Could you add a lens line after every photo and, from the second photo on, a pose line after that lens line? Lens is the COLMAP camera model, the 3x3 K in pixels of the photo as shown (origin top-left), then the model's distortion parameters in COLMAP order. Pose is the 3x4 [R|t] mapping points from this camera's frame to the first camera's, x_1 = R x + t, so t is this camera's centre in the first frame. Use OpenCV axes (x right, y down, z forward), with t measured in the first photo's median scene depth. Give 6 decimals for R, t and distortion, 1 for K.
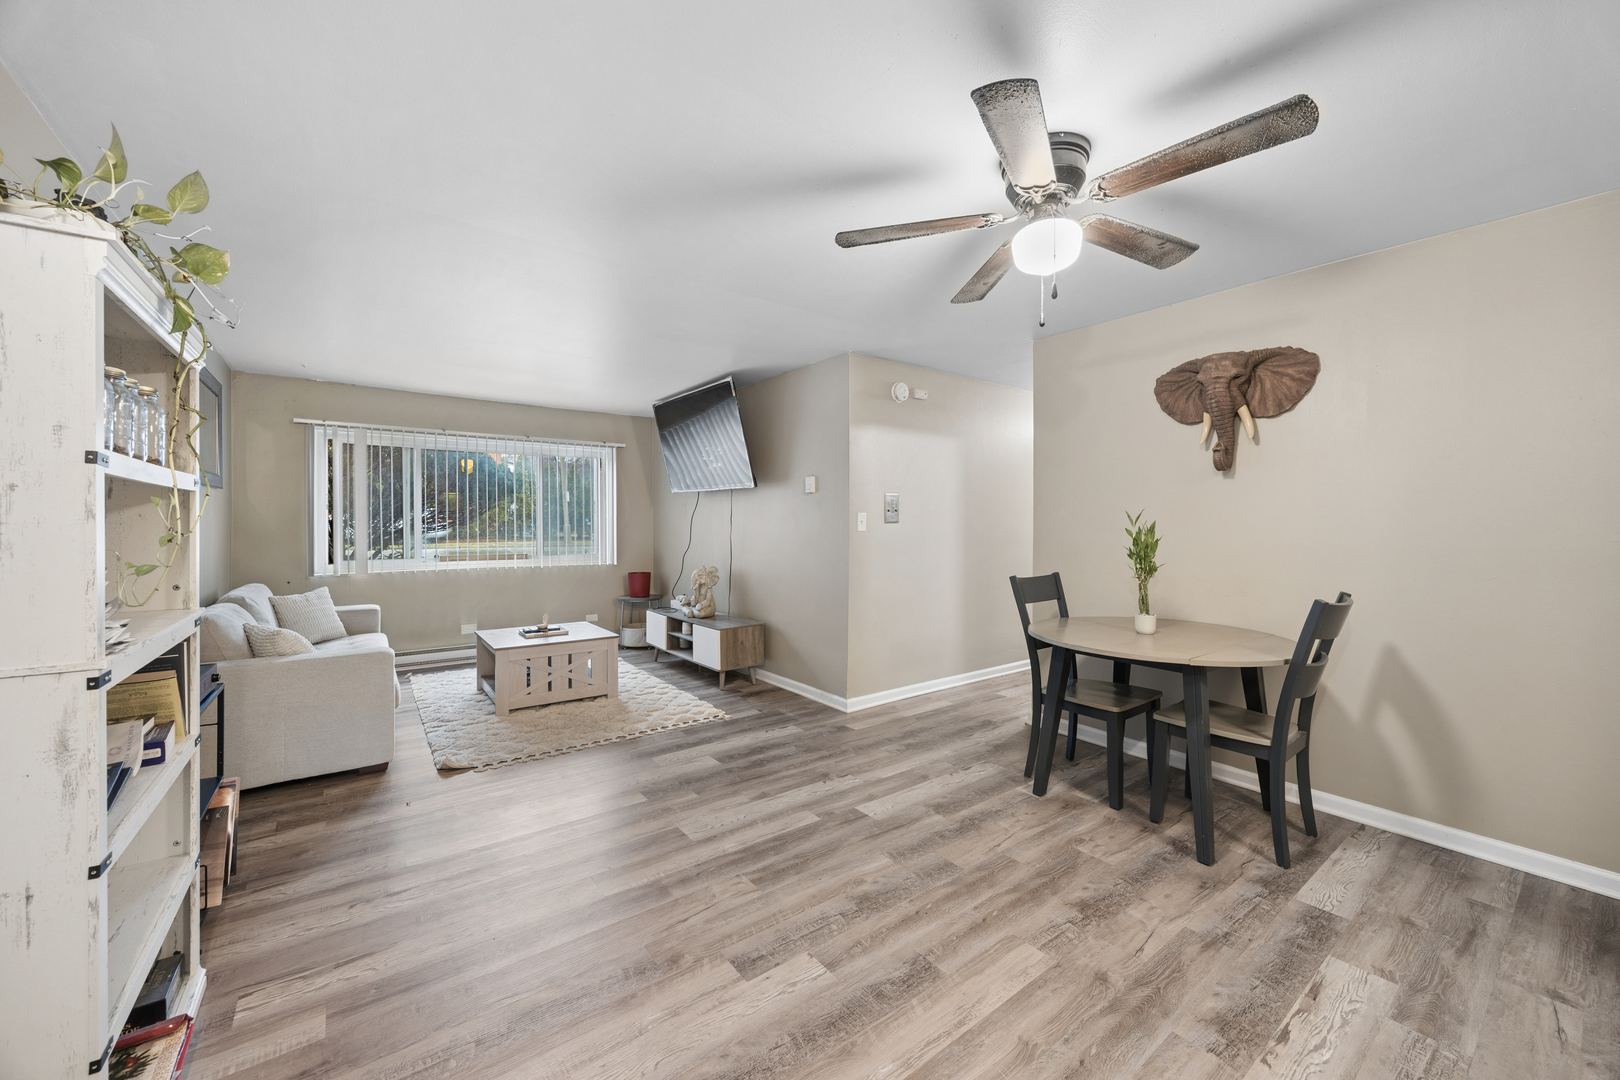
lens RADIAL K [[619.6, 0, 804.0], [0, 619.6, 526.6], [0, 0, 1]] dist [-0.000590, 0.000032]
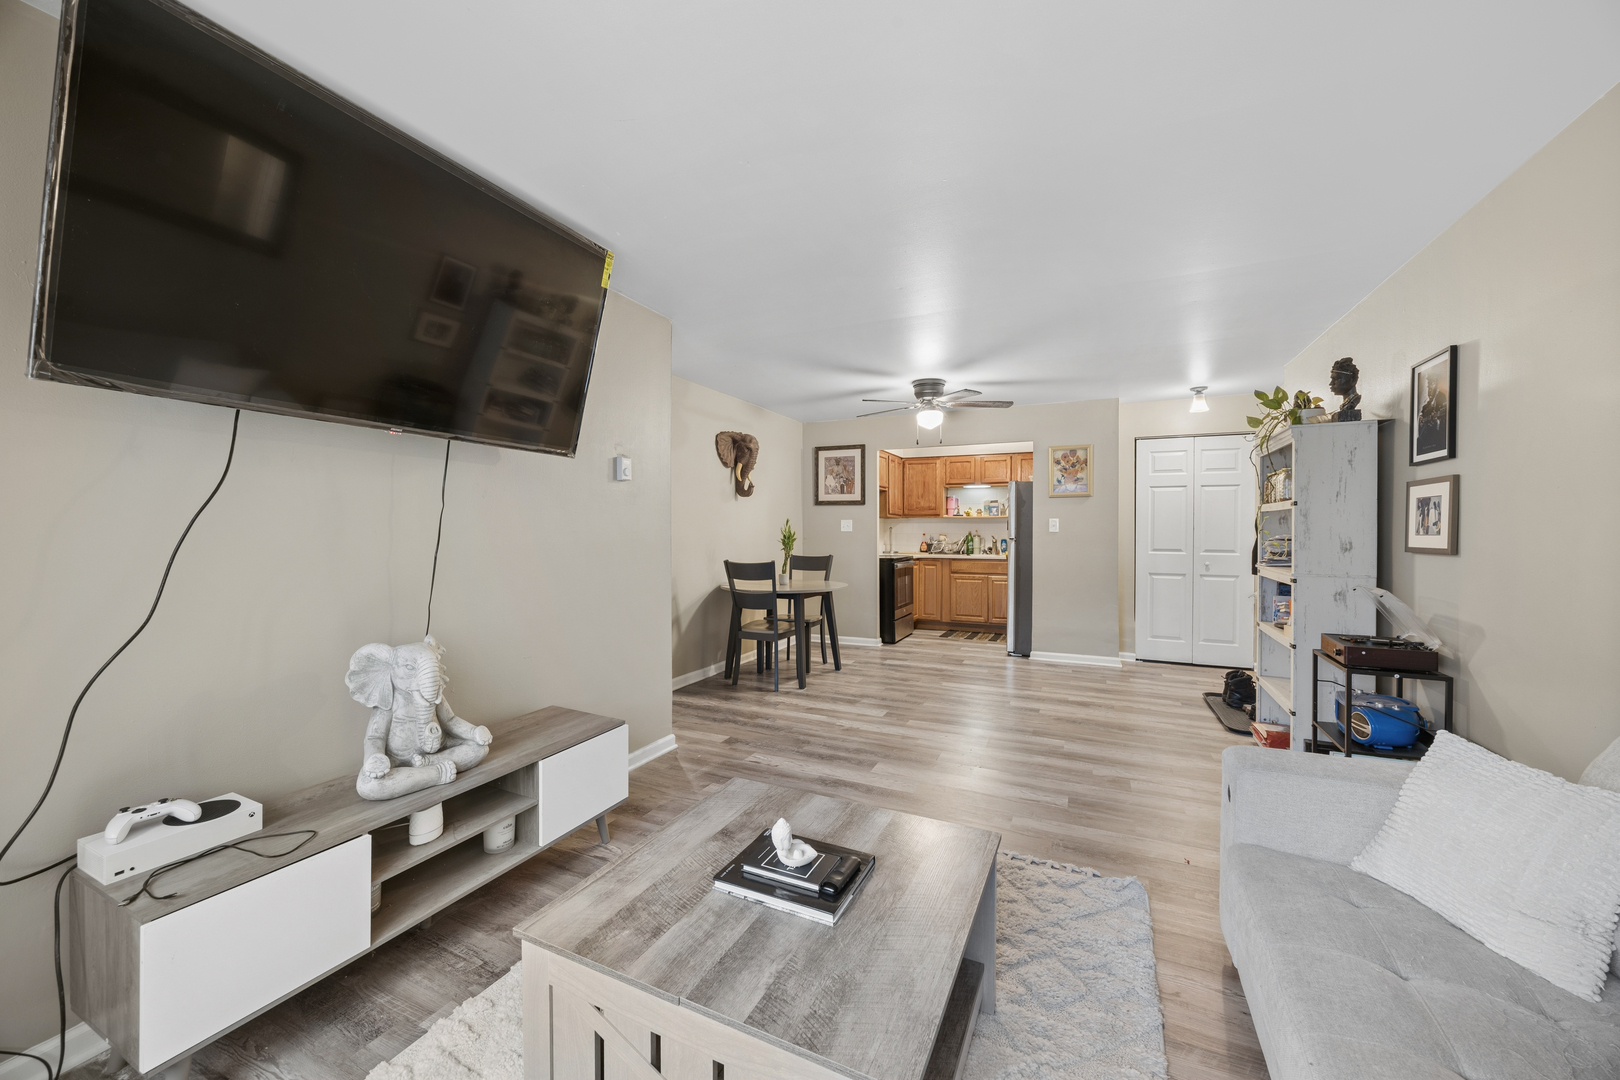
lens RADIAL K [[615.8, 0, 804.6], [0, 615.8, 535.6], [0, 0, 1]] dist [-0.000344, -0.000003]
pose [[-0.470886, -0.016123, 0.882047, -0.752724], [0.001011, 0.999822, 0.018815, -0.006575], [-0.882194, 0.009751, -0.470786, 1.235191]]
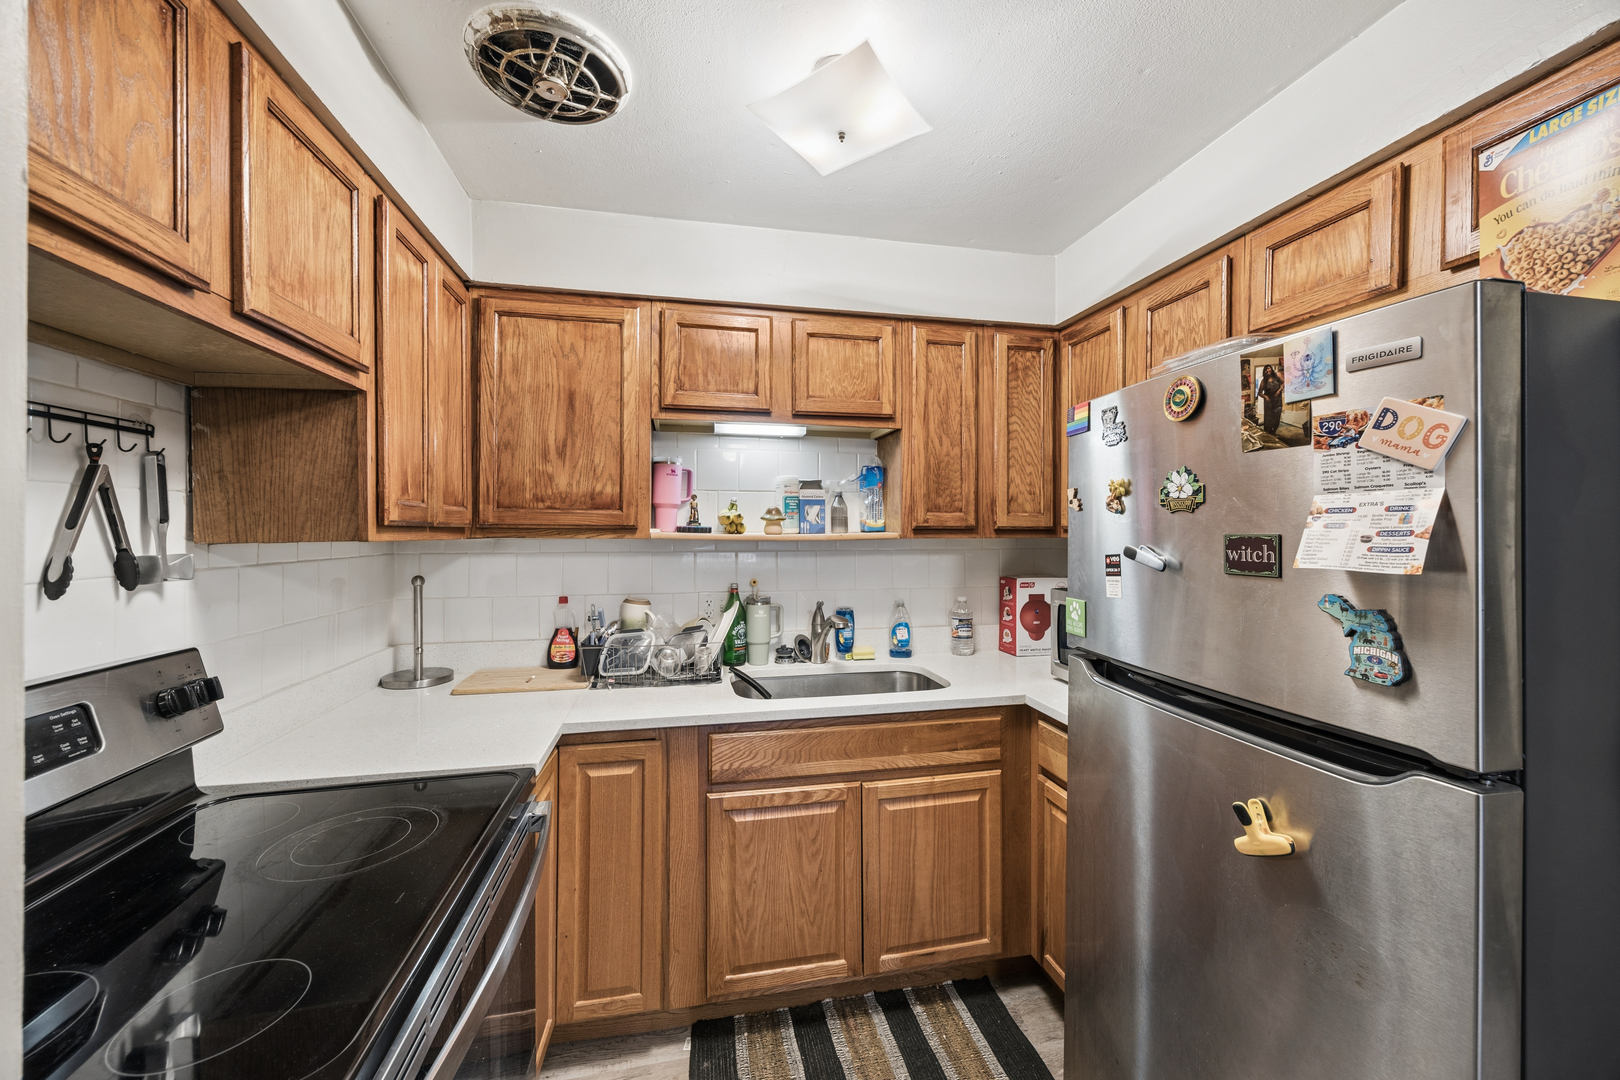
lens RADIAL K [[619.6, 0, 804.0], [0, 619.6, 526.6], [0, 0, 1]] dist [-0.000590, 0.000032]
pose [[-0.903193, -0.005930, 0.429193, 0.391589], [-0.004135, 0.999978, 0.005116, -0.038474], [-0.429214, 0.002846, -0.903198, 0.360396]]
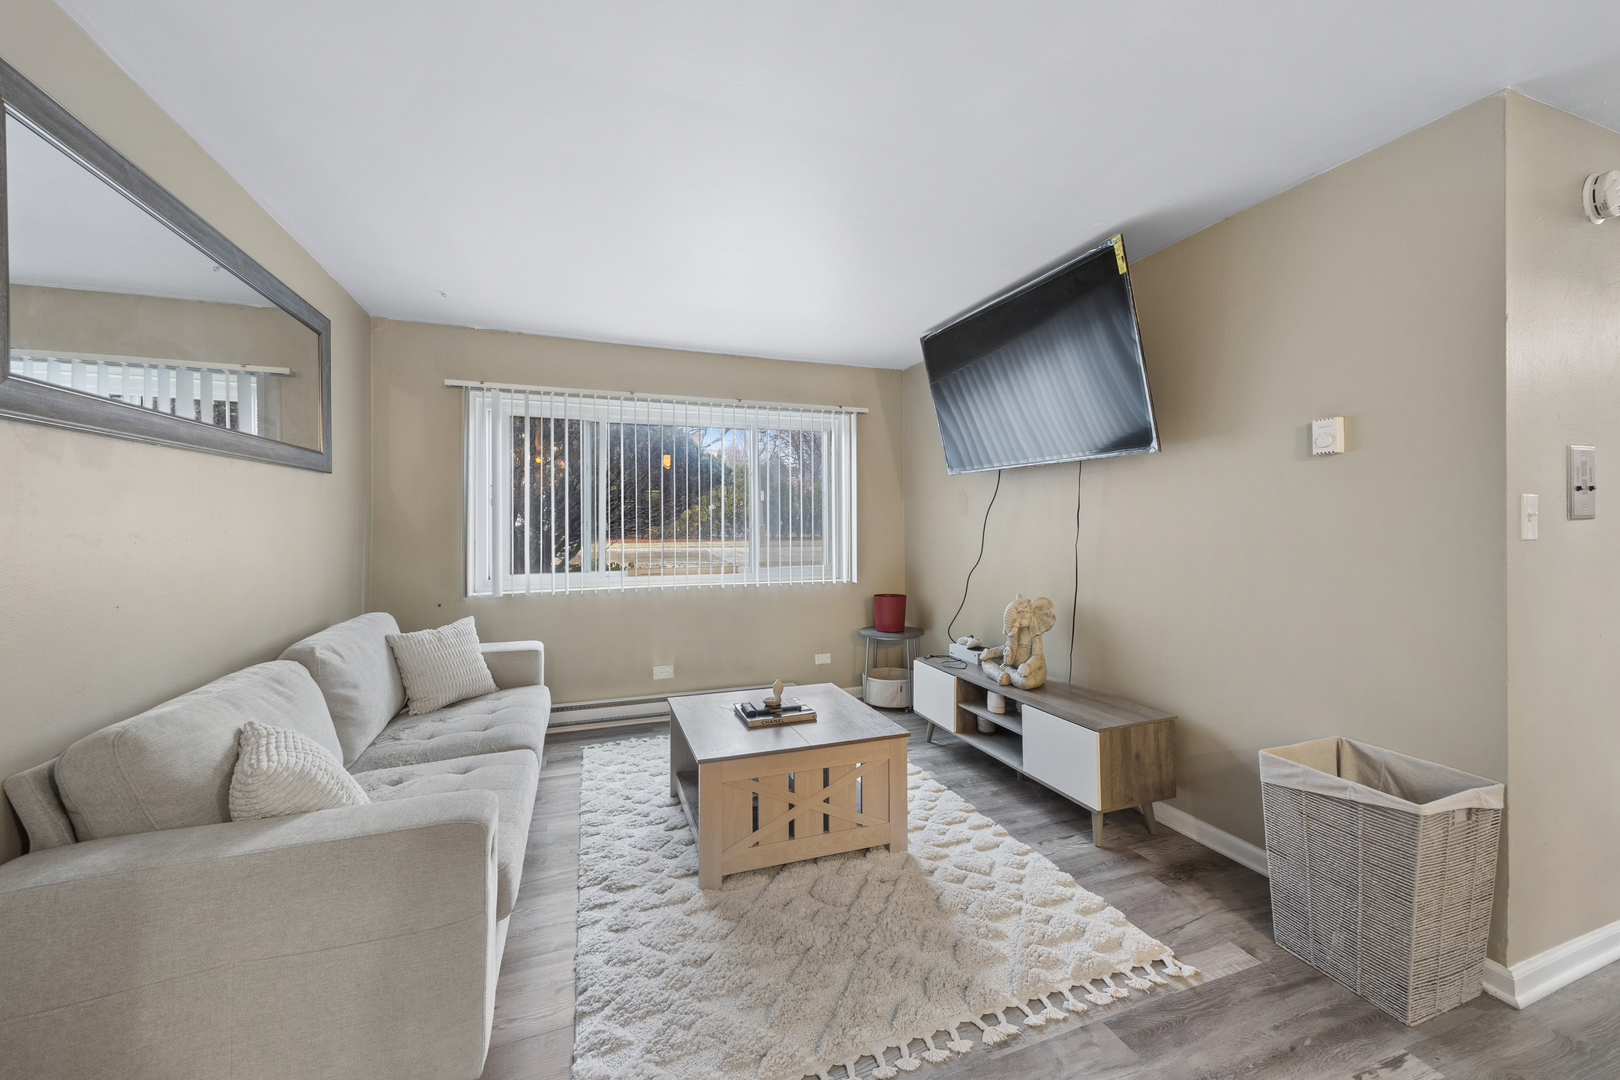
lens RADIAL K [[636.7, 0, 815.1], [0, 636.7, 520.9], [0, 0, 1]] dist [0.001163, 0.000015]
pose [[0.961713, -0.003336, -0.274040, -0.243487], [0.001212, 0.999968, -0.007918, -0.002839], [0.274058, 0.007283, 0.961686, 0.484648]]
